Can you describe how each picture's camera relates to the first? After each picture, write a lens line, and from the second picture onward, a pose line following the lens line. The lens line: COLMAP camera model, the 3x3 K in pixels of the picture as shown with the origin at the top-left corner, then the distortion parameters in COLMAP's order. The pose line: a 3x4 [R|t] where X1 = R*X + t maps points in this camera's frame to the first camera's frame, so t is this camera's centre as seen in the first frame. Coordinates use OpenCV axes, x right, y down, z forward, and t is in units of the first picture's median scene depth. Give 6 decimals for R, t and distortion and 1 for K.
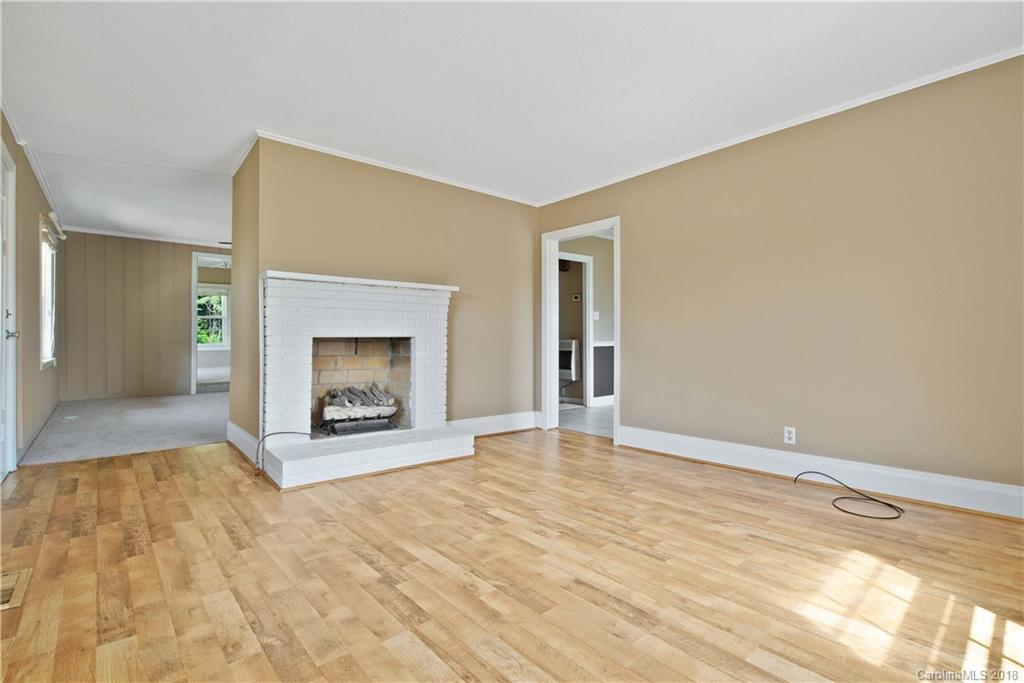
lens RADIAL K [[477.9, 0, 512.4], [0, 477.9, 342.2], [0, 0, 1]] dist [-0.002767, 0.000717]
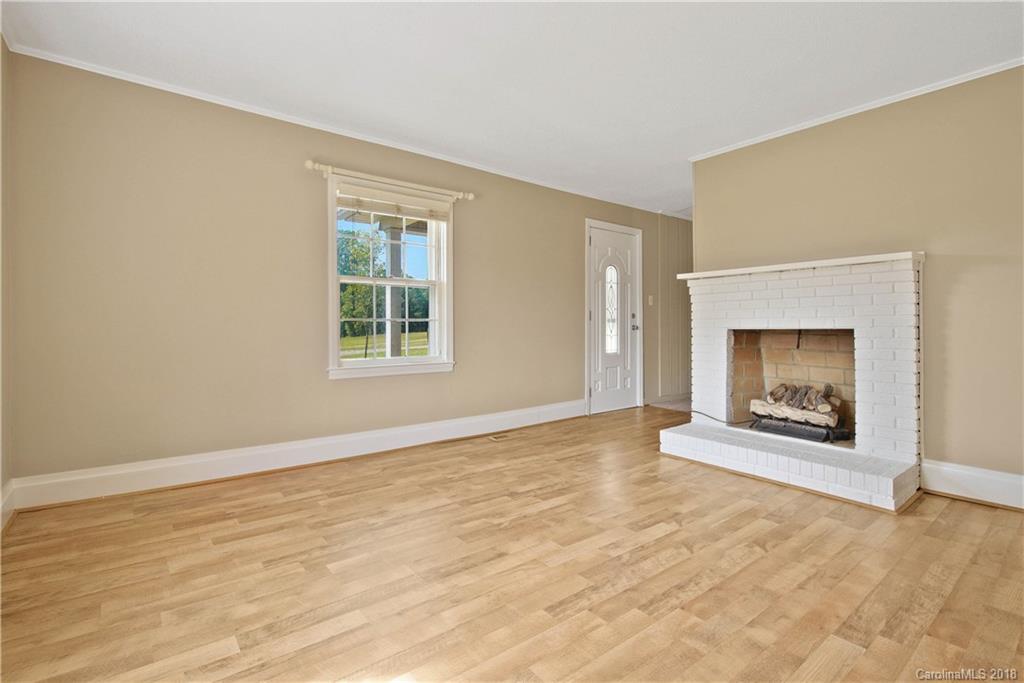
lens RADIAL K [[477.9, 0, 513.4], [0, 477.9, 334.7], [0, 0, 1]] dist [-0.002767, 0.000717]
pose [[-0.053443, 0.009456, -0.998526, 0.923597], [-0.007310, 0.999925, 0.009860, -0.007762], [0.998544, 0.007826, -0.053370, 0.817957]]
